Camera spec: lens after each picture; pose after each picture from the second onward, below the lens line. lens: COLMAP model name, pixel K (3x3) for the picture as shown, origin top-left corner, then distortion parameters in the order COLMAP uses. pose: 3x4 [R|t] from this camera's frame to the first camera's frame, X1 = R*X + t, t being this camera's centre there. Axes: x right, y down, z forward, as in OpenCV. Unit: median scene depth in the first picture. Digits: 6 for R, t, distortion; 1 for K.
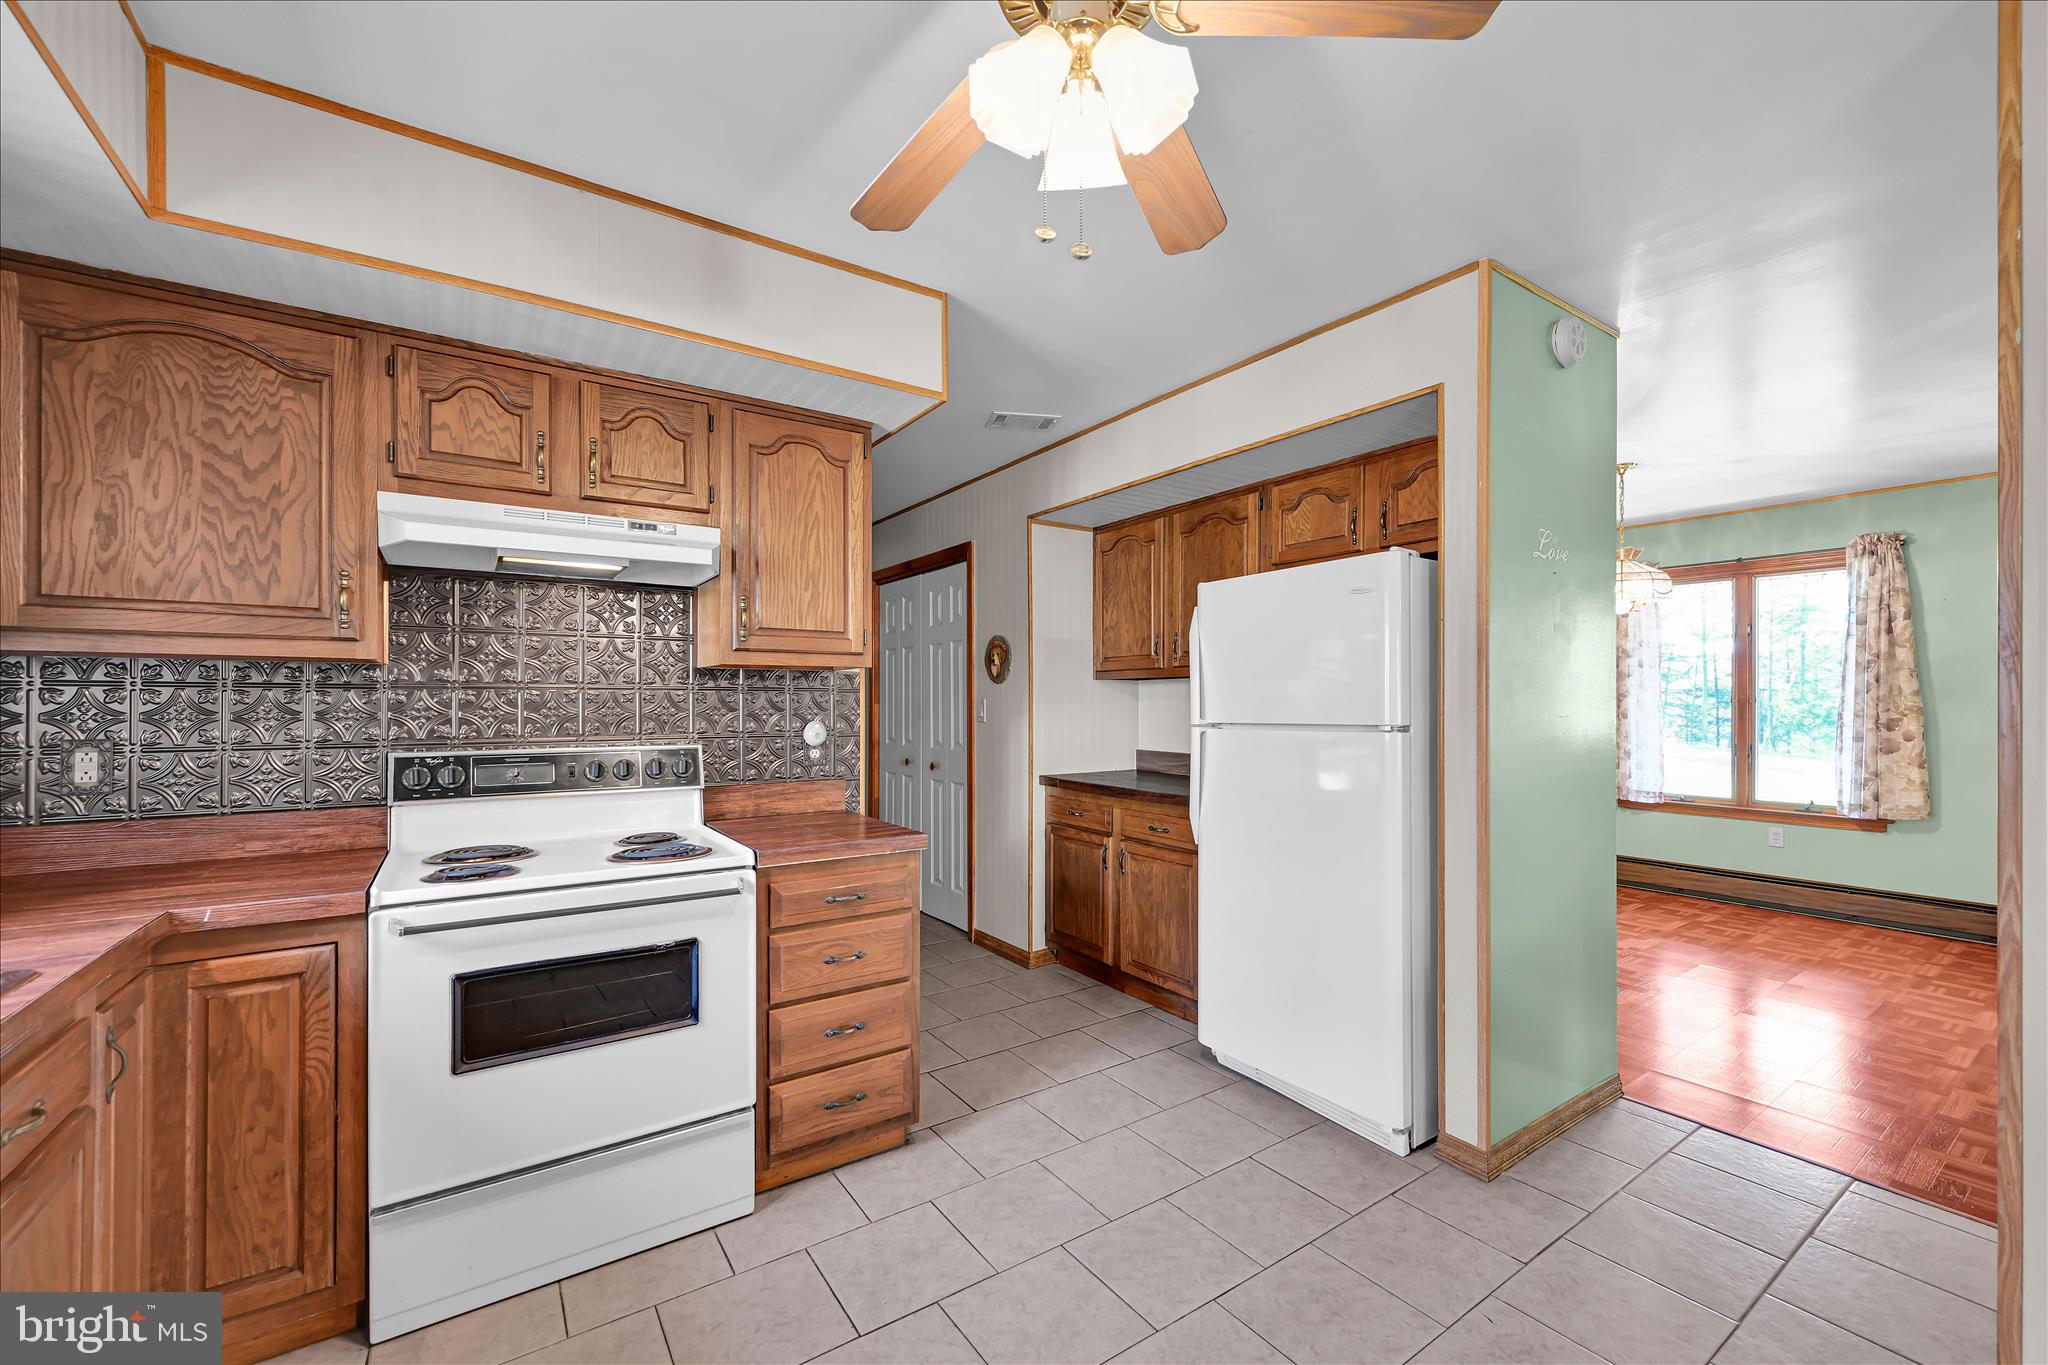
lens RADIAL K [[832.9, 0, 1044.2], [0, 832.9, 701.3], [0, 0, 1]] dist [0.001099, 0.000576]
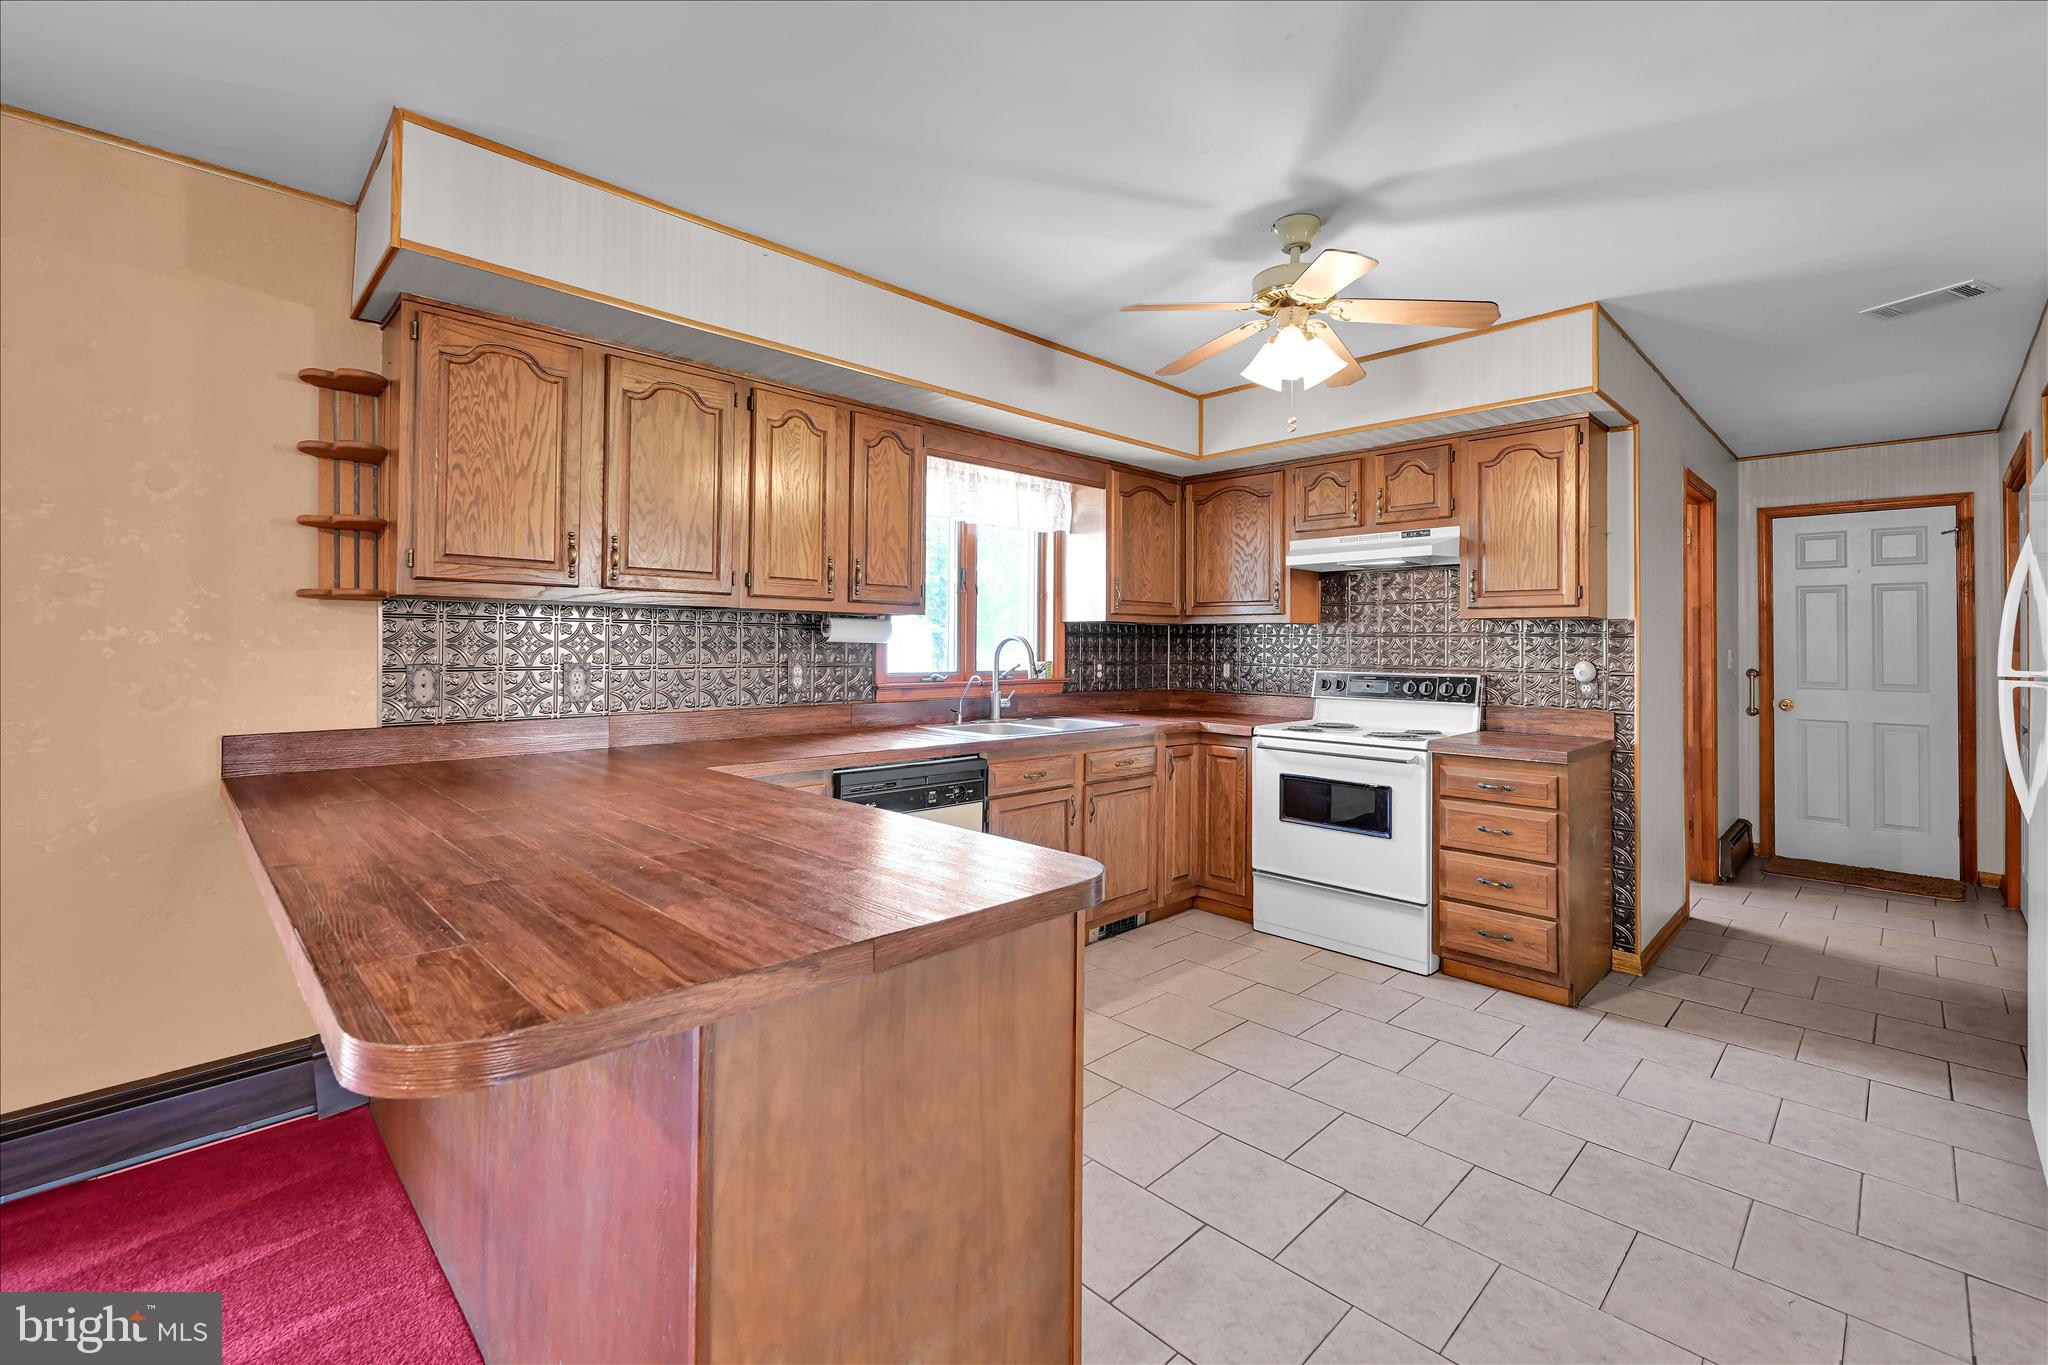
lens RADIAL K [[876.3, 0, 1008.3], [0, 876.3, 627.5], [0, 0, 1]] dist [-0.003766, -0.000228]
pose [[0.162941, -0.015026, -0.986521, 1.104842], [-0.009058, 0.999819, -0.016724, 0.003662], [0.986594, 0.011661, 0.162776, -0.032926]]
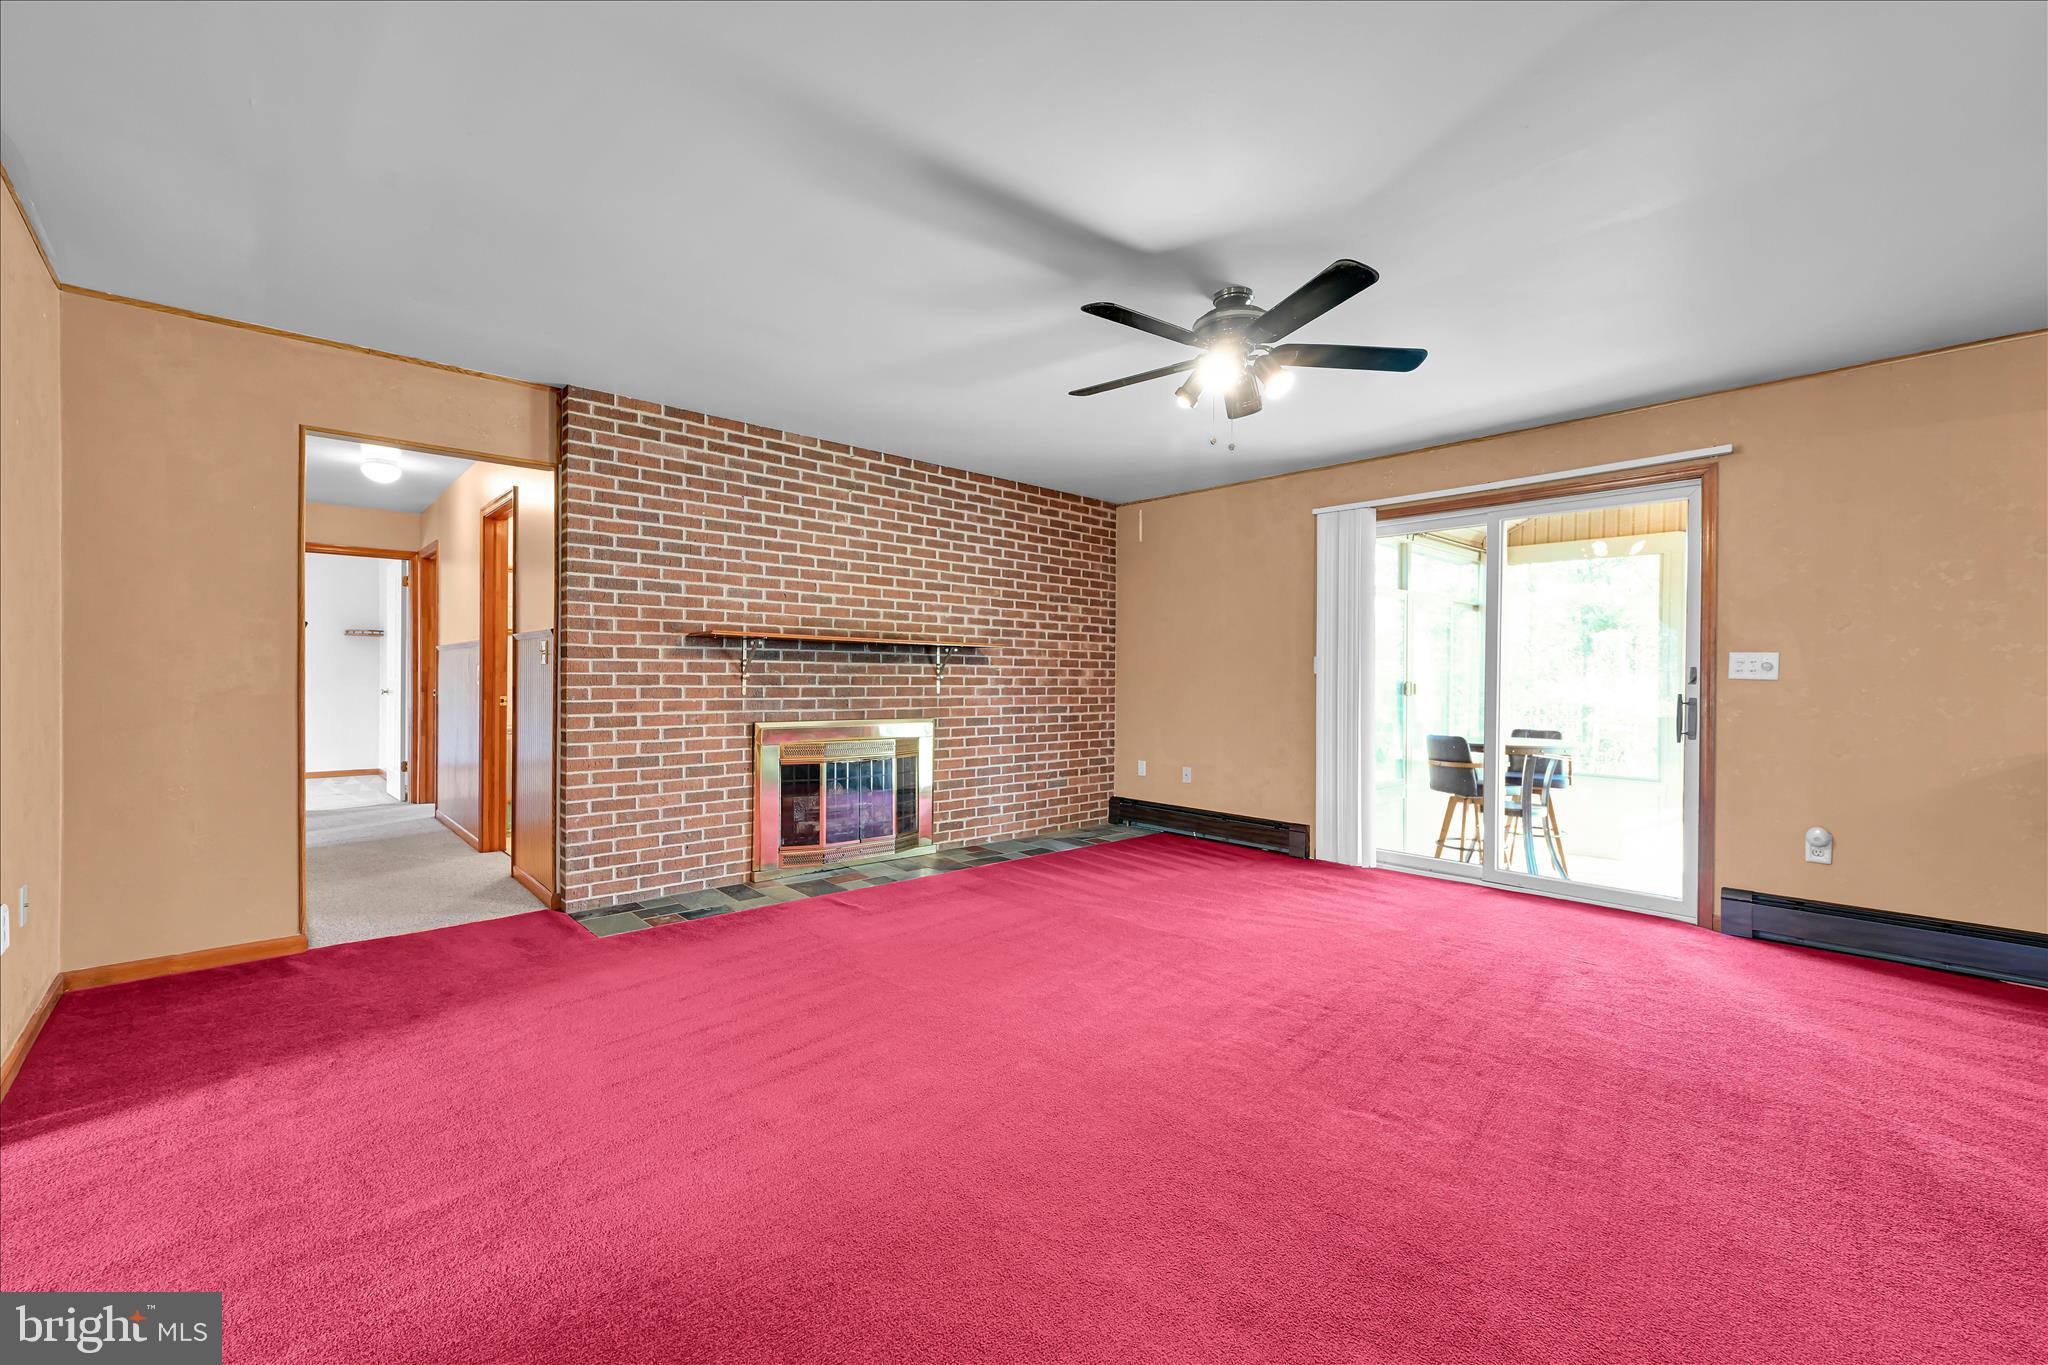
lens RADIAL K [[832.9, 0, 1022.1], [0, 832.9, 679.9], [0, 0, 1]] dist [0.001099, 0.000576]
pose [[-0.989989, -0.011938, -0.140637, 1.950648], [-0.012789, 0.999905, 0.005144, 0.078487], [0.140563, 0.006891, -0.990048, 0.372696]]
